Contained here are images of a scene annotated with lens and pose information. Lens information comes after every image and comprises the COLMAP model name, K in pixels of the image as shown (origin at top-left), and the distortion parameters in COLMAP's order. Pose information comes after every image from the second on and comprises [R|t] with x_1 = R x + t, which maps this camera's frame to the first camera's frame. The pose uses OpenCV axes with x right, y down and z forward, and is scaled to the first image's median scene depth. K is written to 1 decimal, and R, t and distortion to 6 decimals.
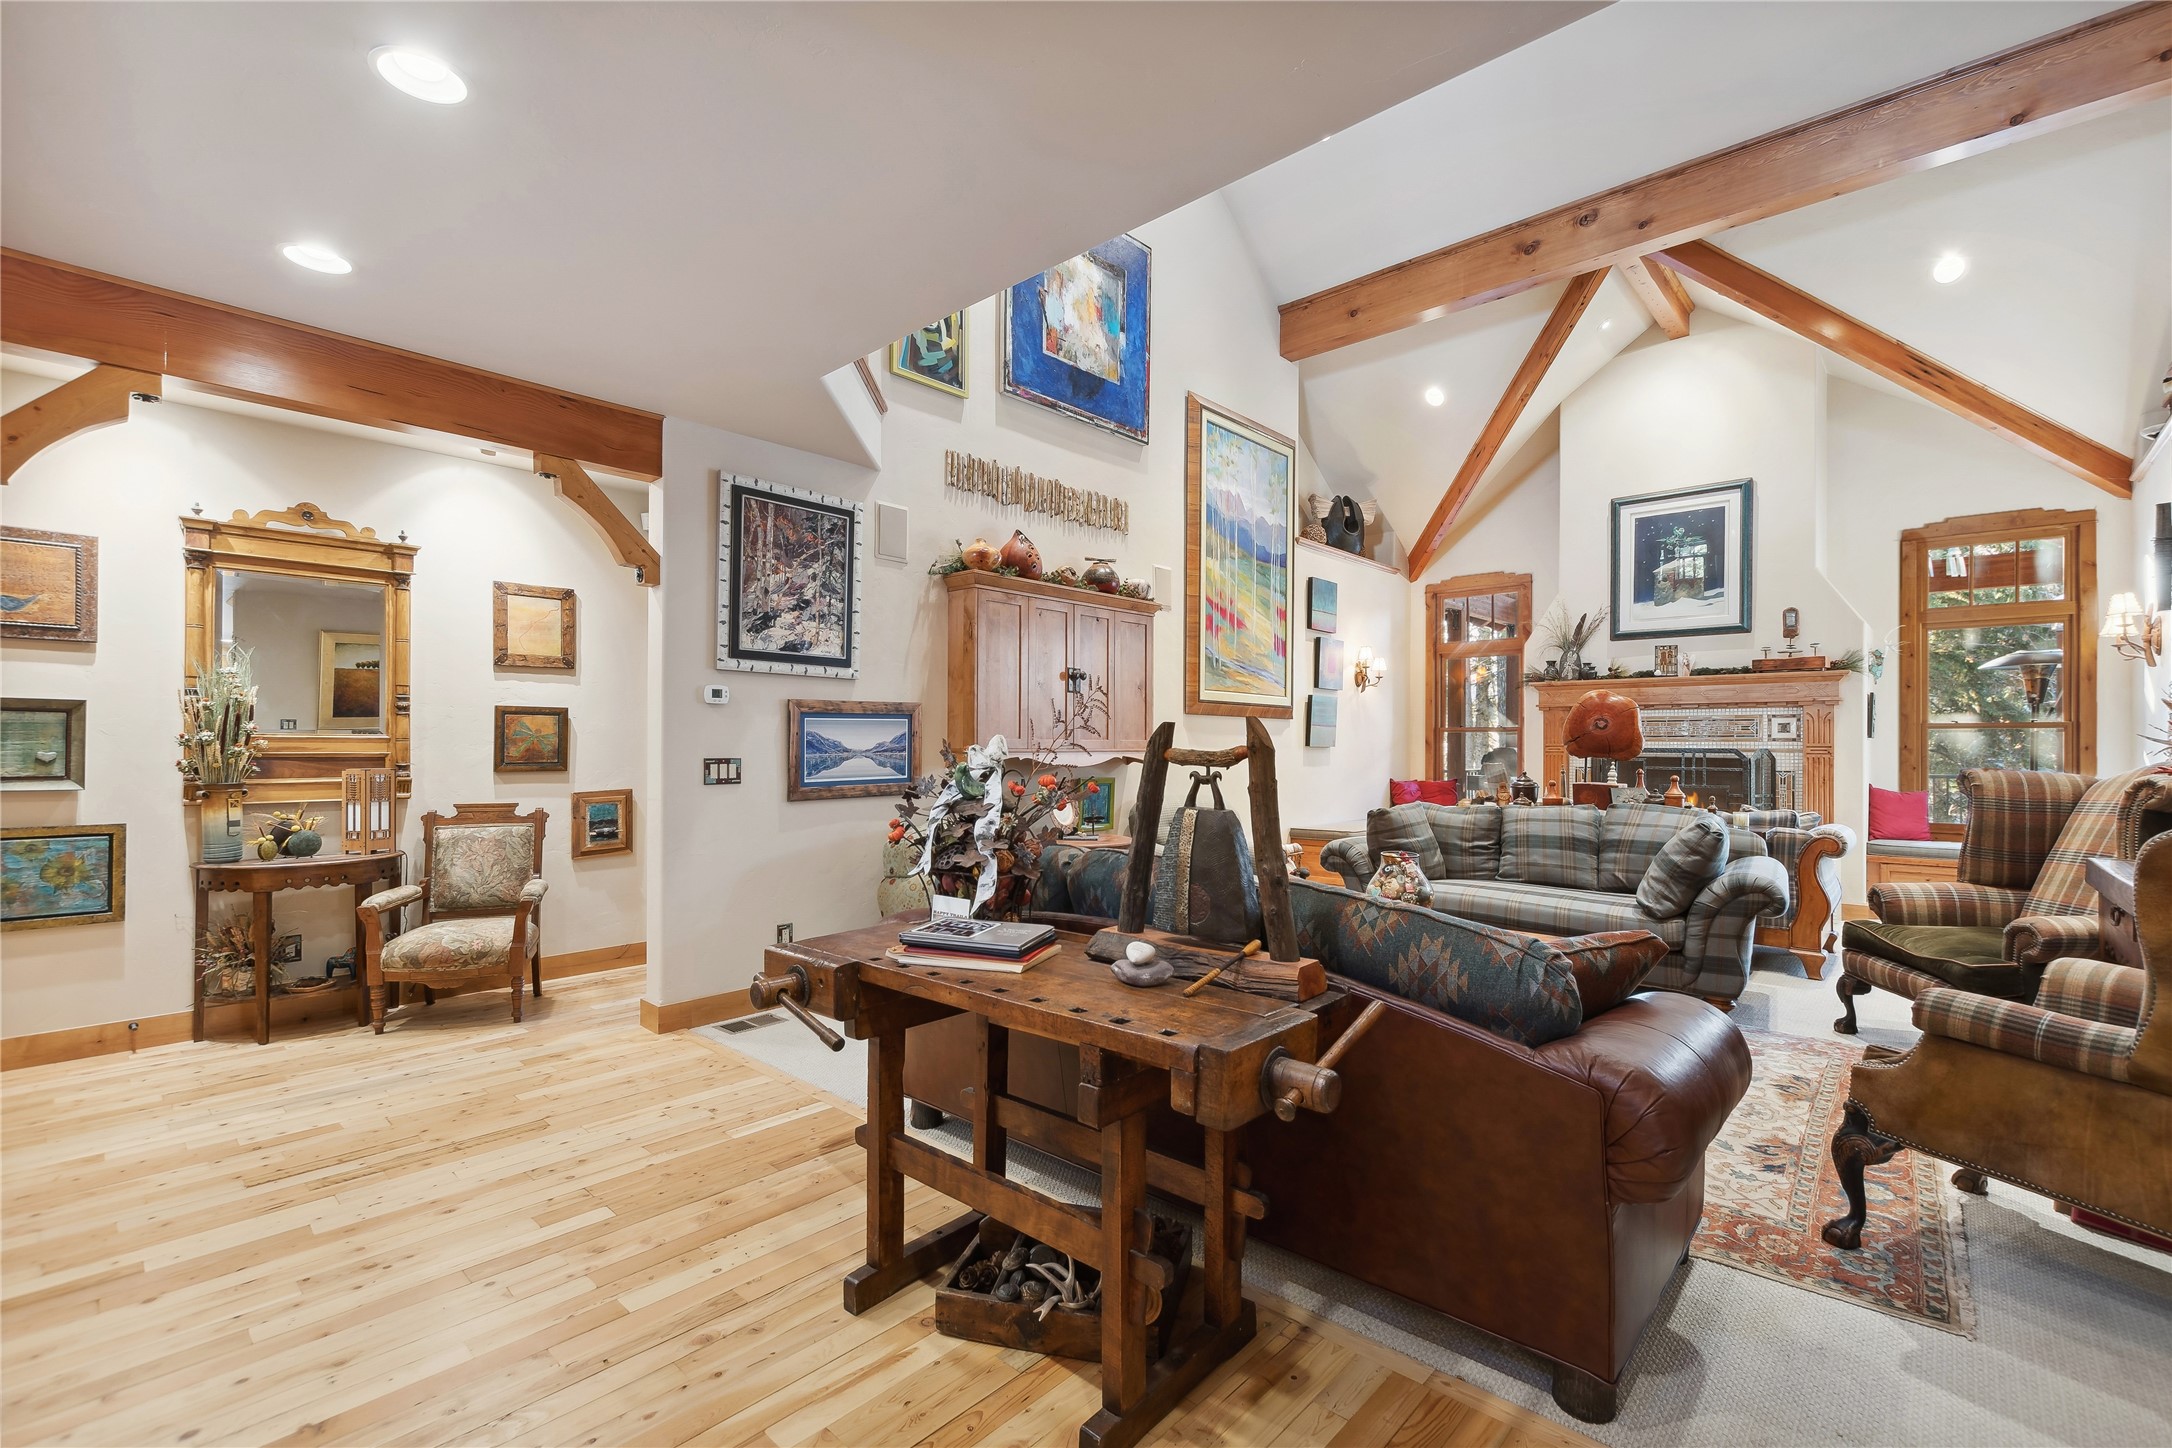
lens RADIAL K [[958.4, 0, 1097.7], [0, 958.4, 743.1], [0, 0, 1]] dist [0.002210, -0.000660]
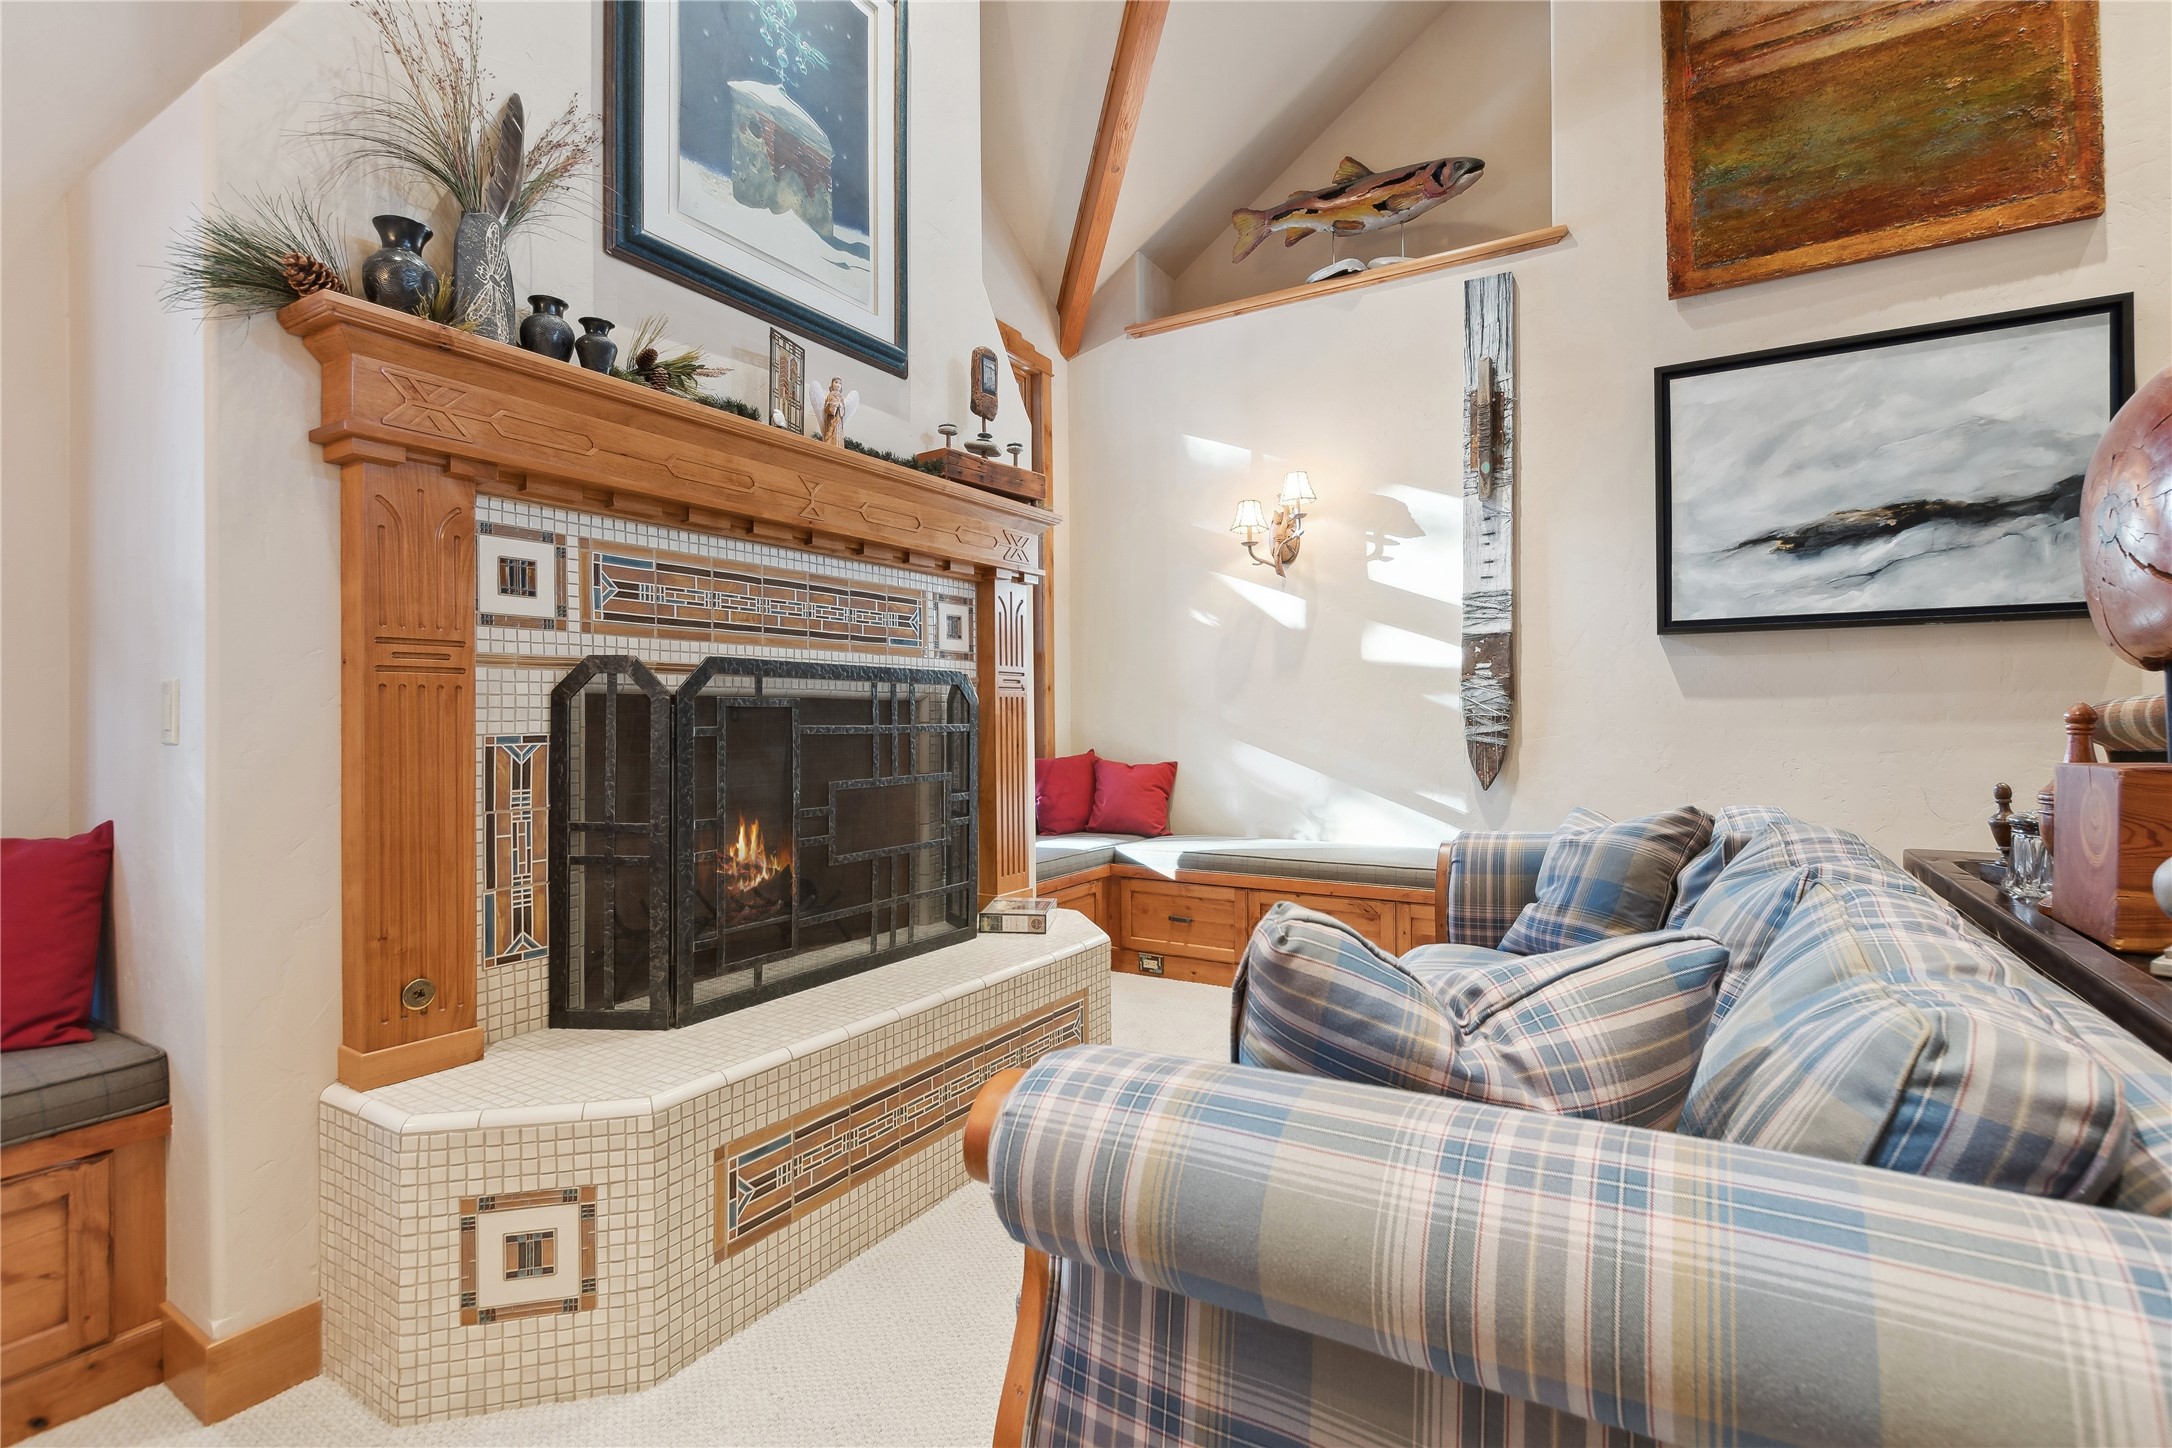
lens RADIAL K [[1012.6, 0, 1090.8], [0, 1012.6, 711.5], [0, 0, 1]] dist [-0.006568, 0.001161]
pose [[-0.191671, 0.002636, 0.981456, 0.257715], [0.004945, 0.999986, -0.001720, 0.021707], [-0.981447, 0.004524, -0.191681, 0.993523]]
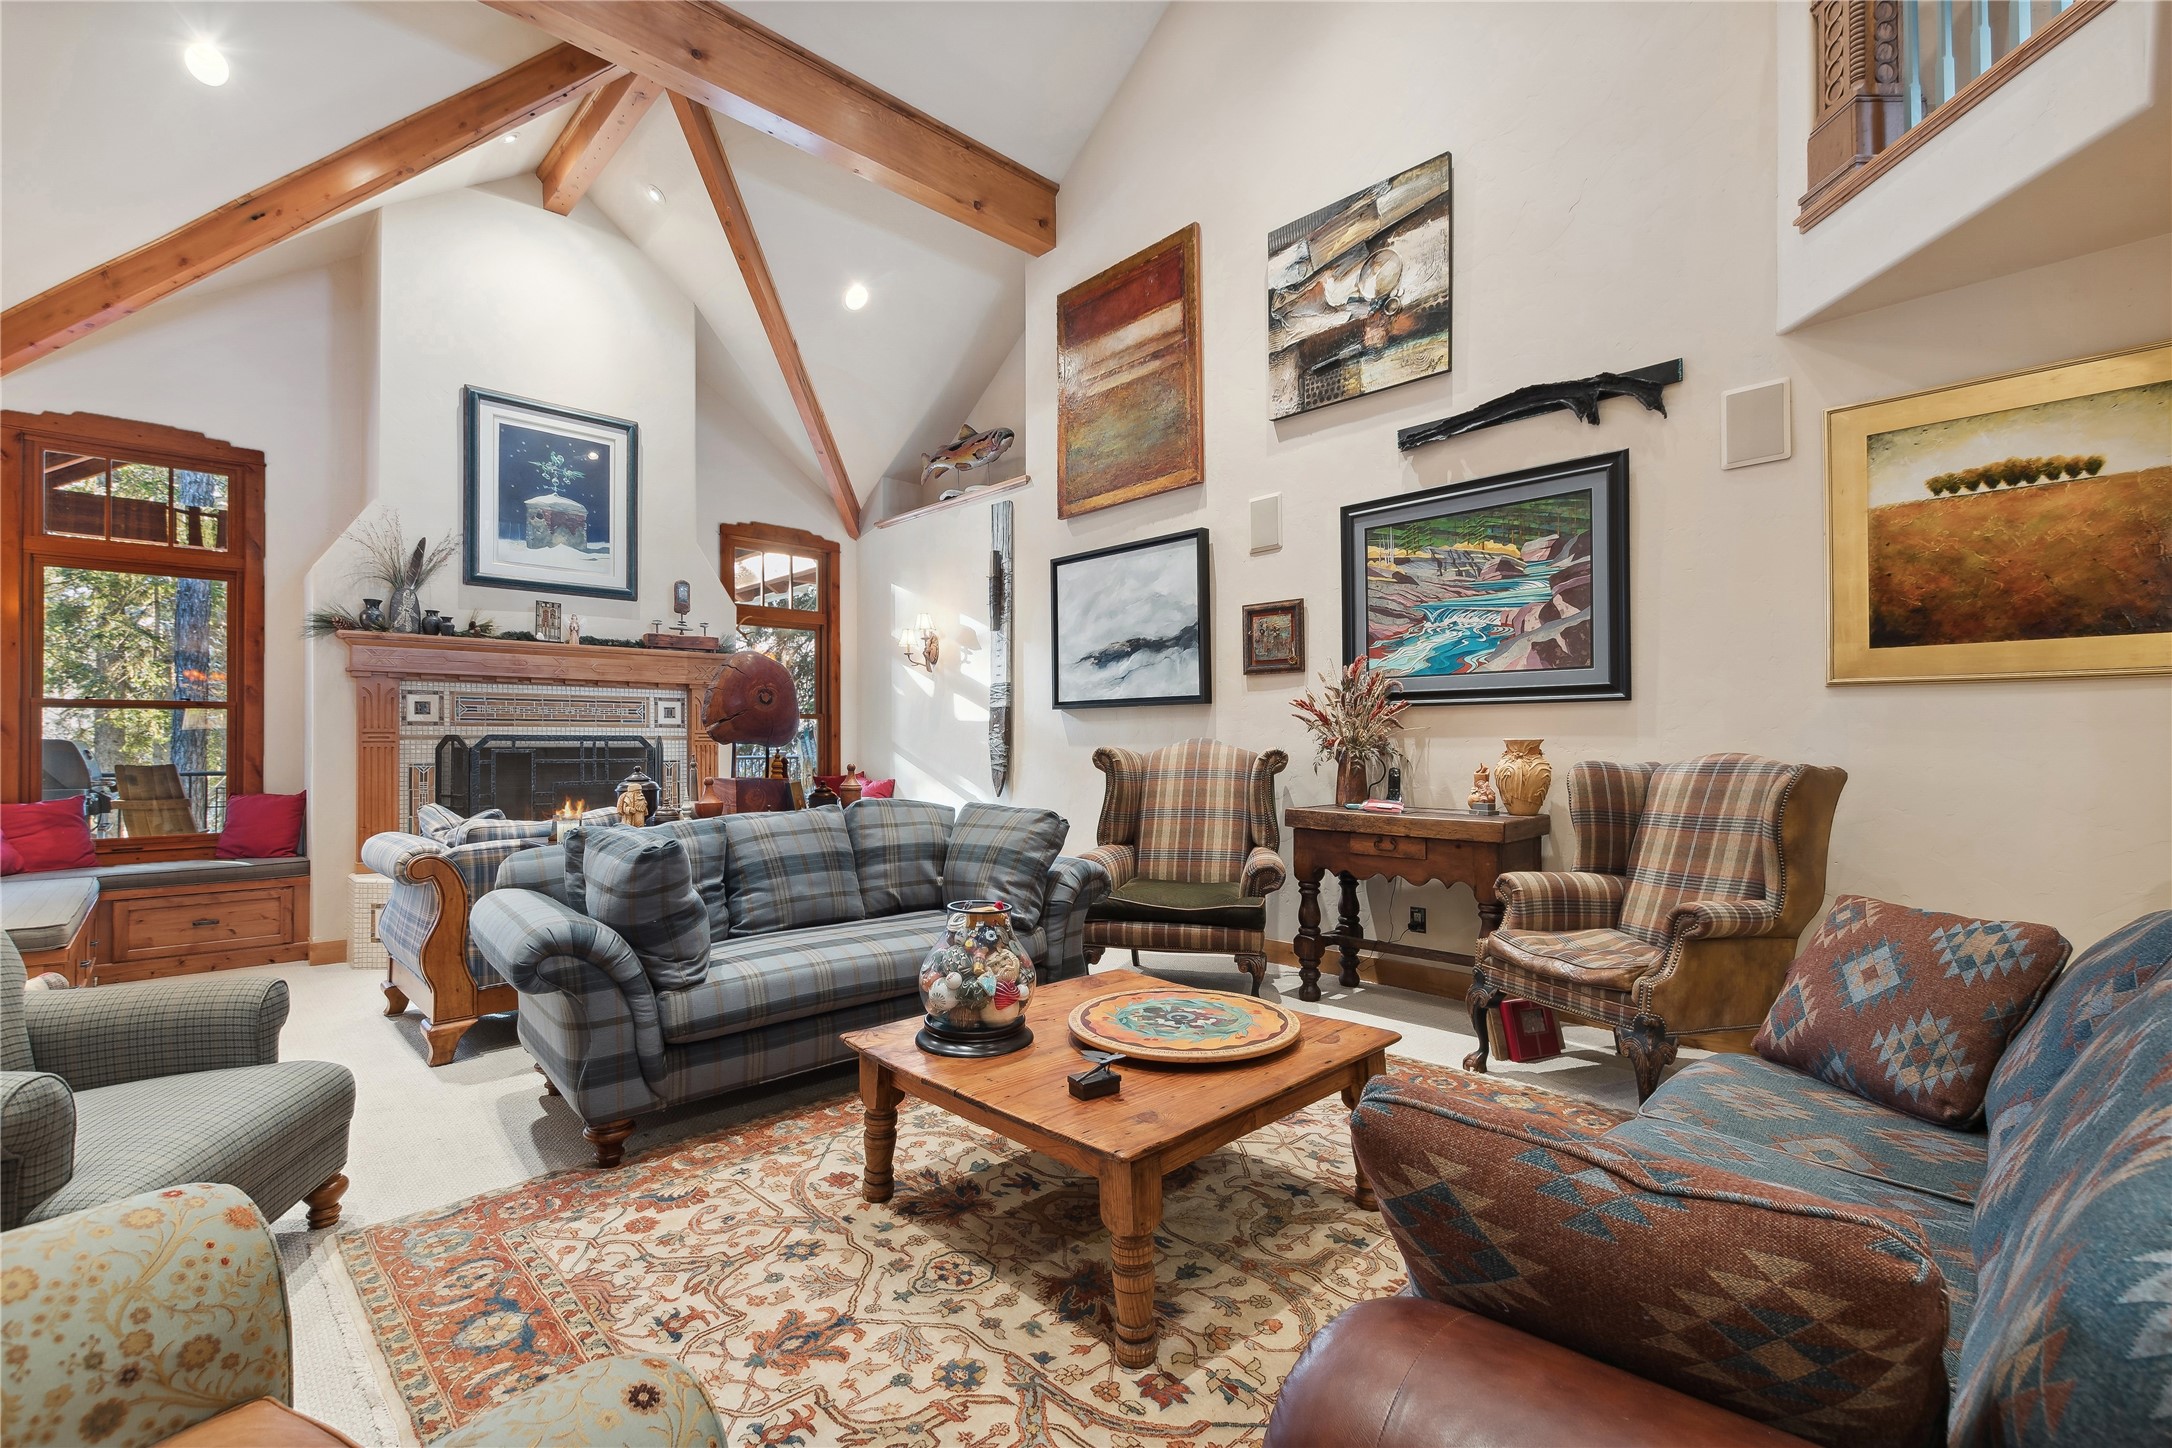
lens RADIAL K [[958.4, 0, 1087.1], [0, 958.4, 730.9], [0, 0, 1]] dist [0.002210, -0.000660]
pose [[0.070579, 0.006472, 0.997485, -0.148669], [0.003407, 0.999972, -0.006730, 0.008808], [-0.997500, 0.003874, 0.070555, 0.528404]]
